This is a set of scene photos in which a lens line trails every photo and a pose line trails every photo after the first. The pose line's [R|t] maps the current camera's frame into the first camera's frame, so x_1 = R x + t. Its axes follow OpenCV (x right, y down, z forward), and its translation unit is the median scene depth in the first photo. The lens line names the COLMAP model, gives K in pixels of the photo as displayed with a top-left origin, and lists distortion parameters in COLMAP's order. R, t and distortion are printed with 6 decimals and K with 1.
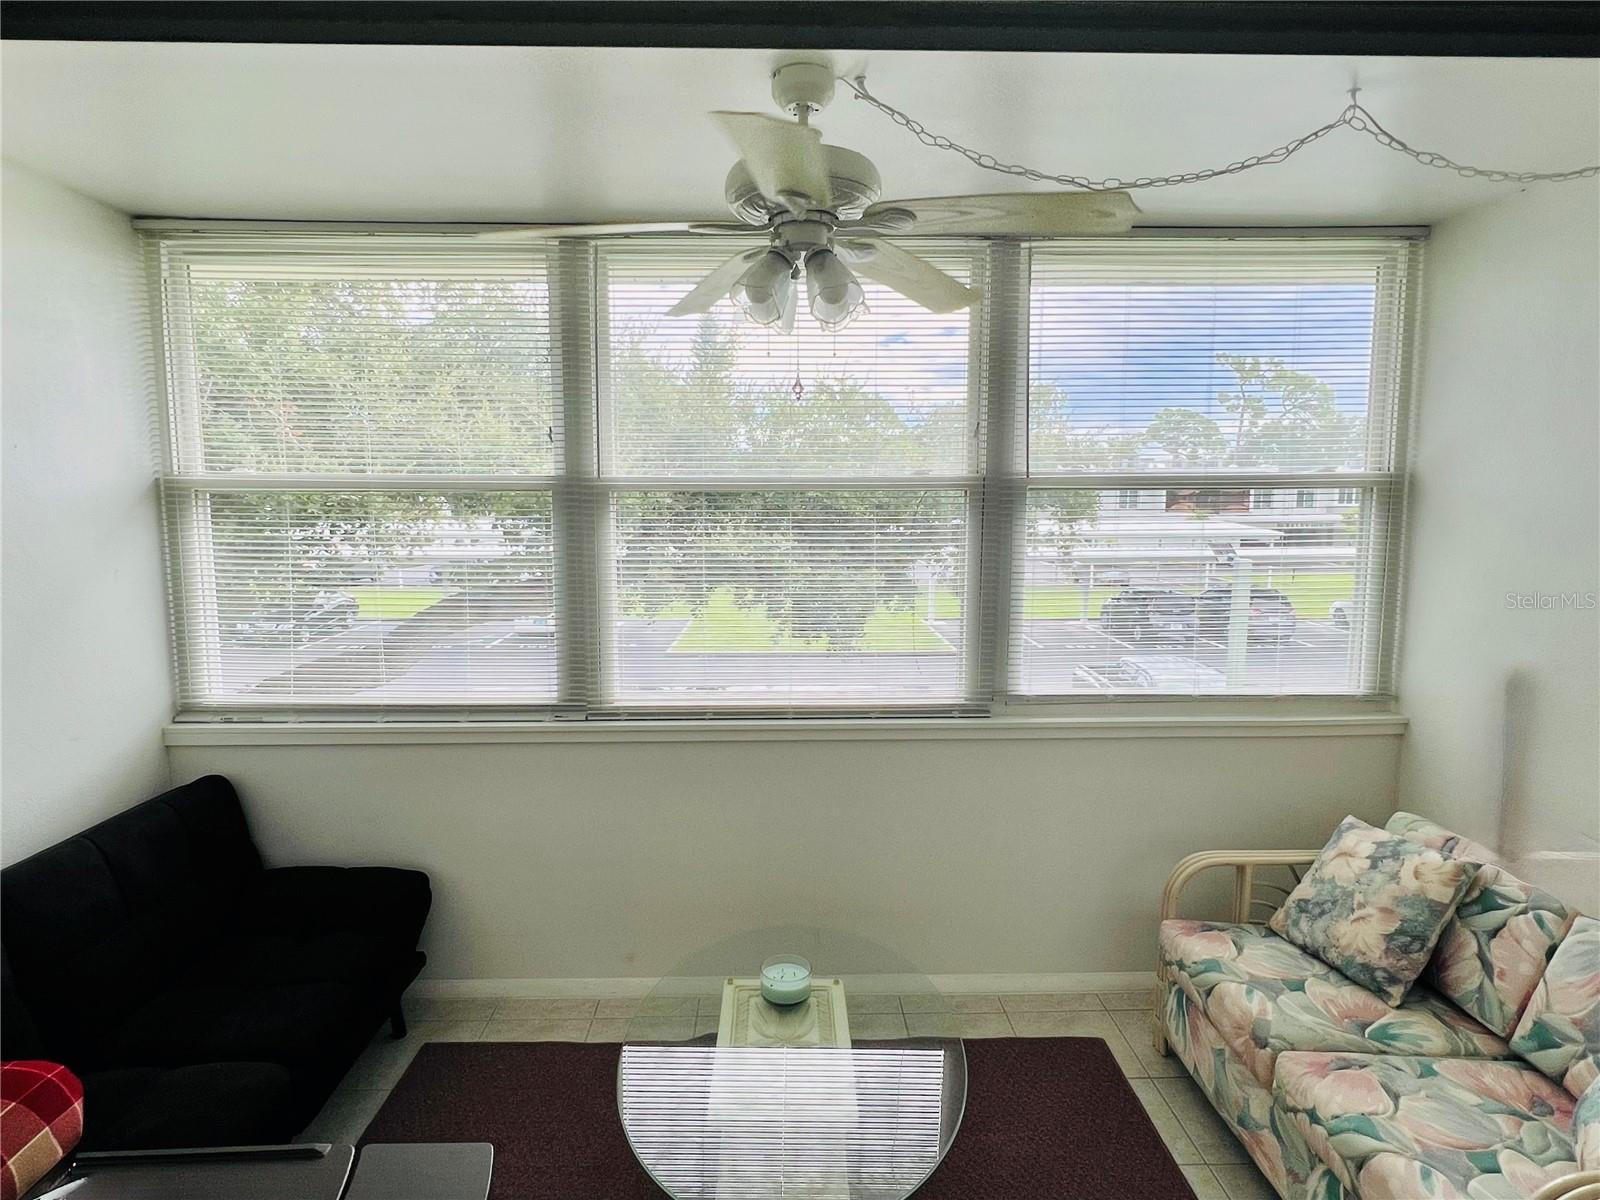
lens RADIAL K [[830.2, 0, 800.0], [0, 830.2, 600.0], [0, 0, 1]] dist [-0.004140, -0.000244]
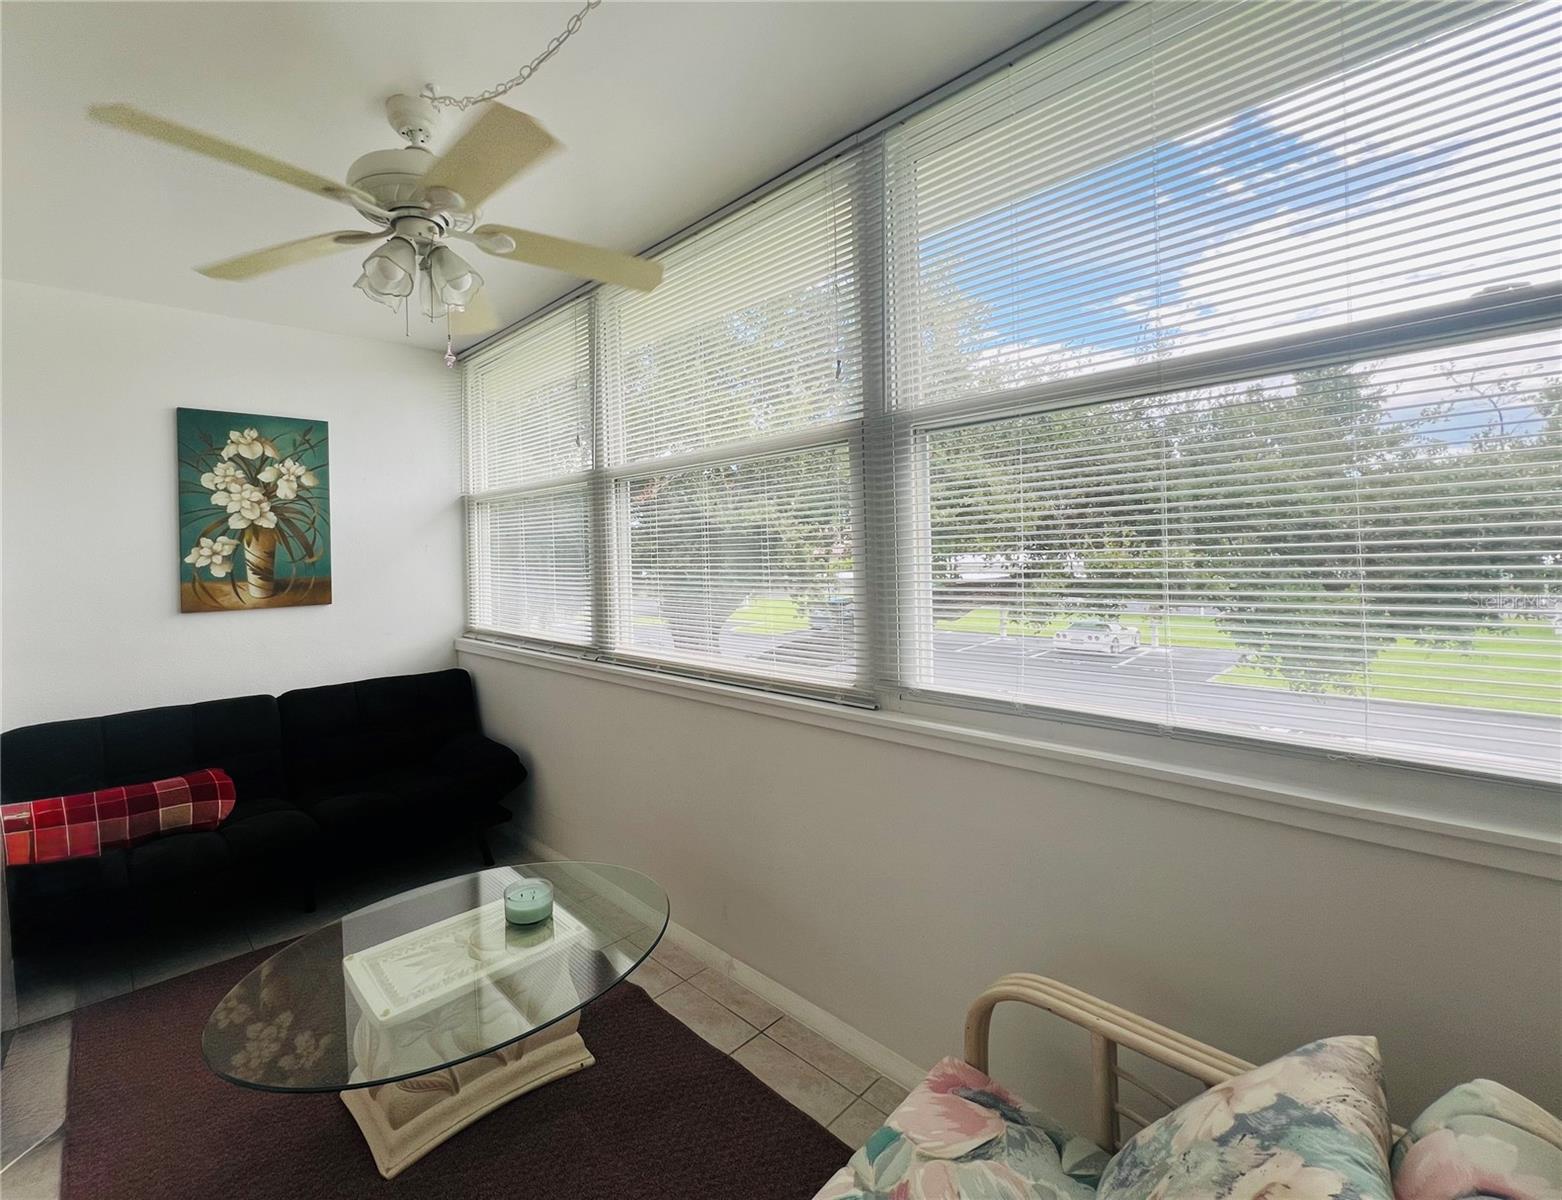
lens RADIAL K [[676.0, 0, 777.3], [0, 676.0, 570.9], [0, 0, 1]] dist [0.000939, -0.000014]
pose [[0.685139, -0.001463, -0.728411, 0.705845], [-0.066724, 0.995668, -0.064761, 0.058529], [0.725350, 0.092973, 0.682073, 0.503126]]
